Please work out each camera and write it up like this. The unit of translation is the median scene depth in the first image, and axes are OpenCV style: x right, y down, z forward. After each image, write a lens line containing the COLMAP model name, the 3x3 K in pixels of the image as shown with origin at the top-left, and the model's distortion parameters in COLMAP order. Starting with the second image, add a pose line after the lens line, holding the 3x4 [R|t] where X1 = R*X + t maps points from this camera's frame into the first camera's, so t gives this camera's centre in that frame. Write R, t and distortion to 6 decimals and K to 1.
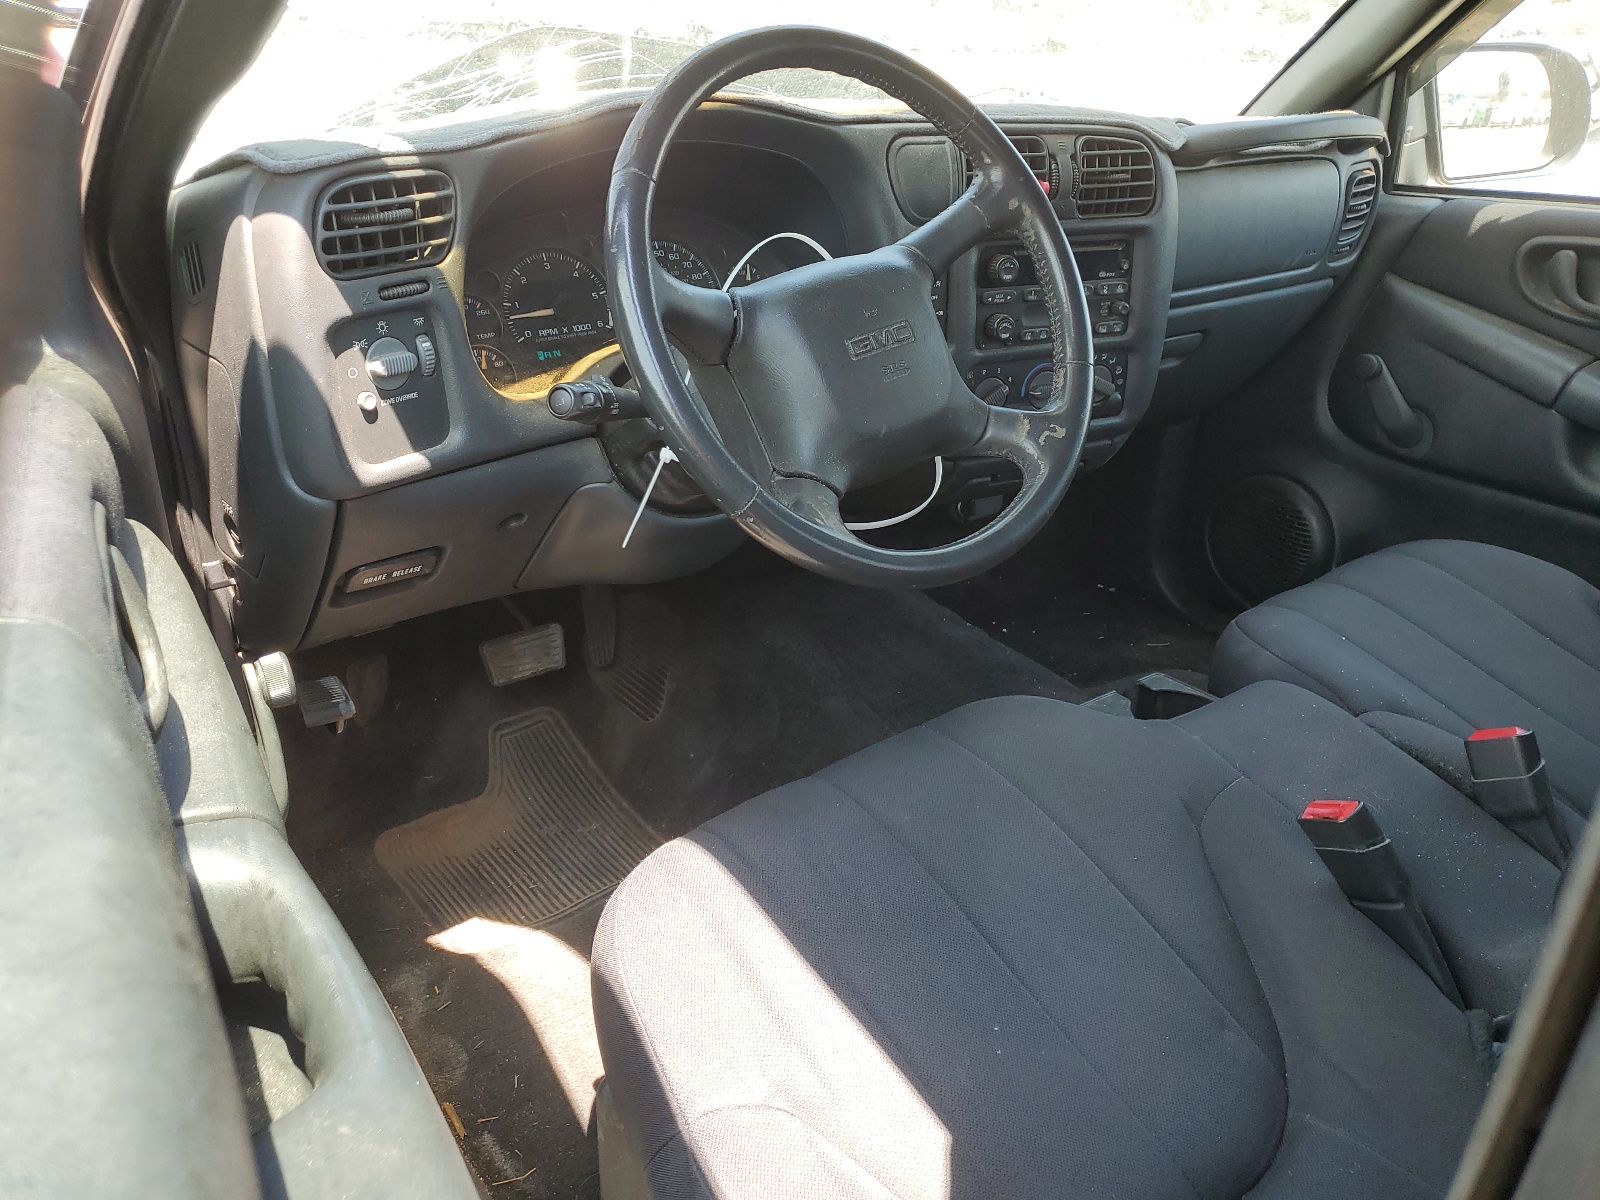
lens RADIAL K [[1247.6, 0, 800.0], [0, 1247.6, 600.0], [0, 0, 1]] dist [-0.006998, -0.002391]
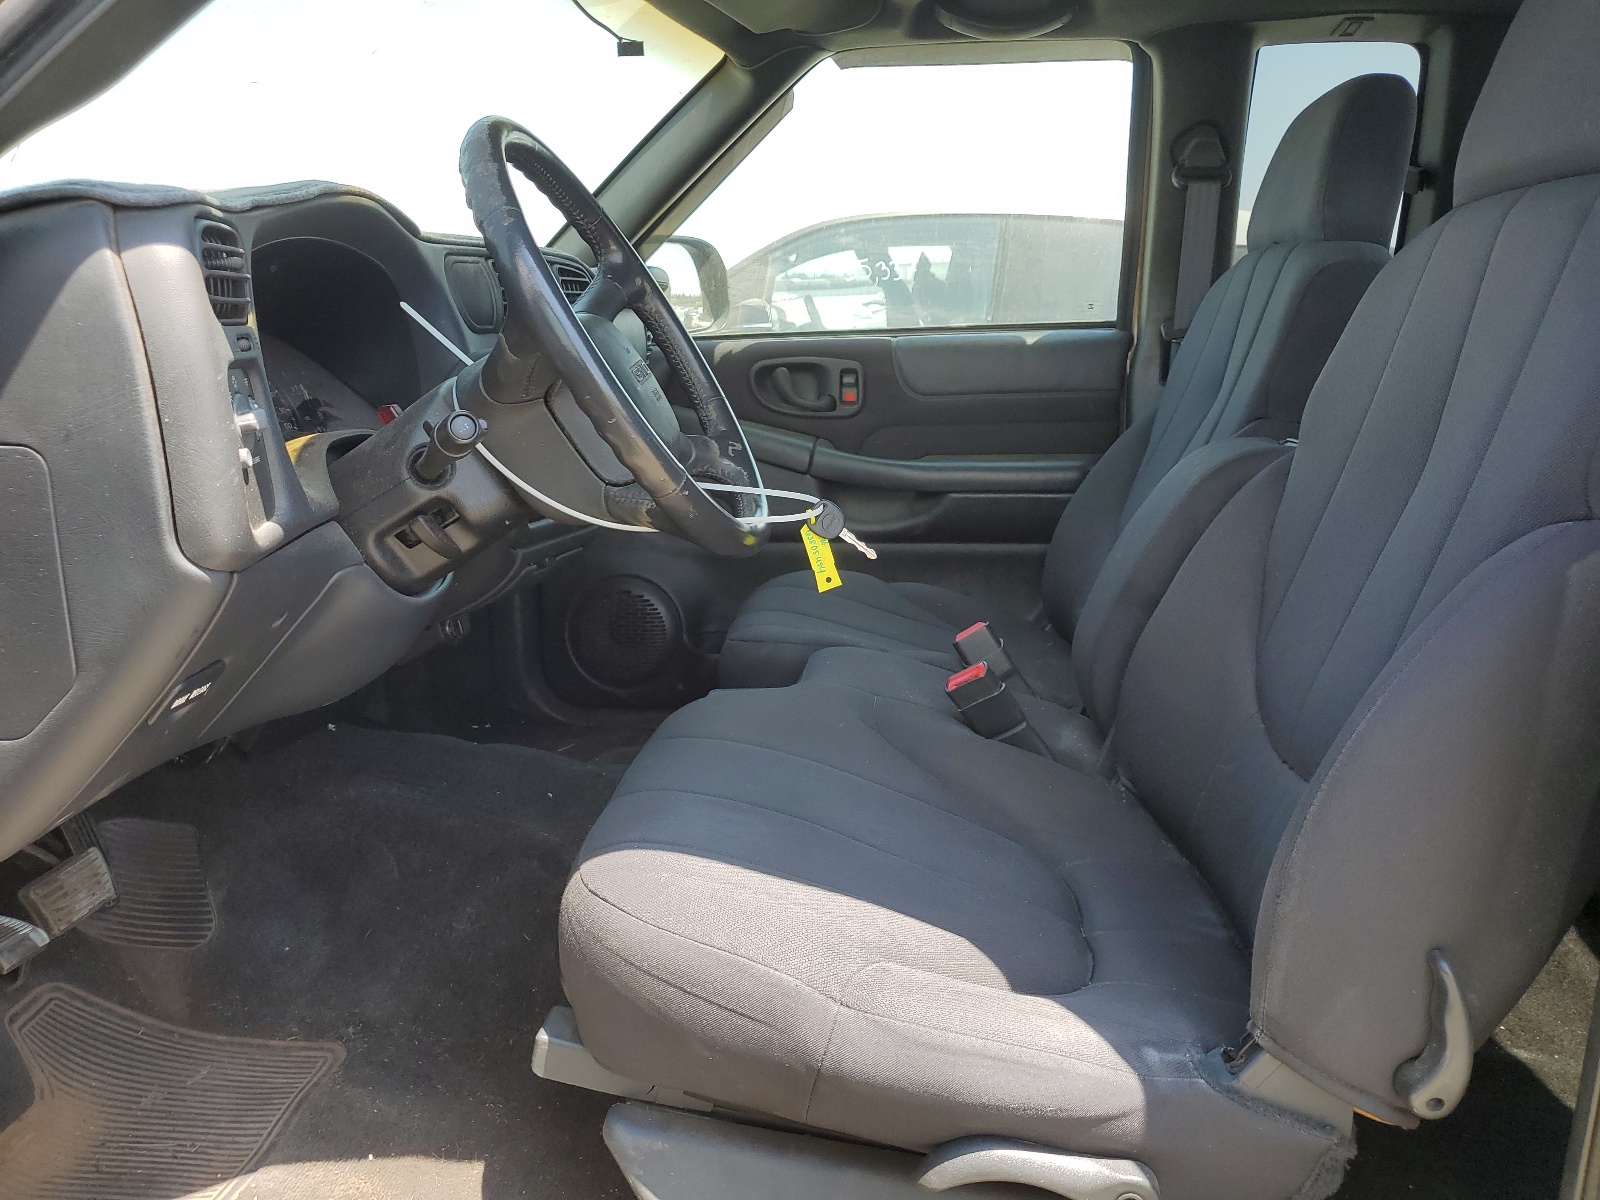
lens RADIAL K [[1247.6, 0, 800.0], [0, 1247.6, 600.0], [0, 0, 1]] dist [-0.006998, -0.002391]
pose [[0.696544, -0.187003, 0.692716, -0.393506], [0.326423, 0.942336, -0.073837, 0.074959], [-0.638963, 0.277549, 0.717421, 0.068617]]
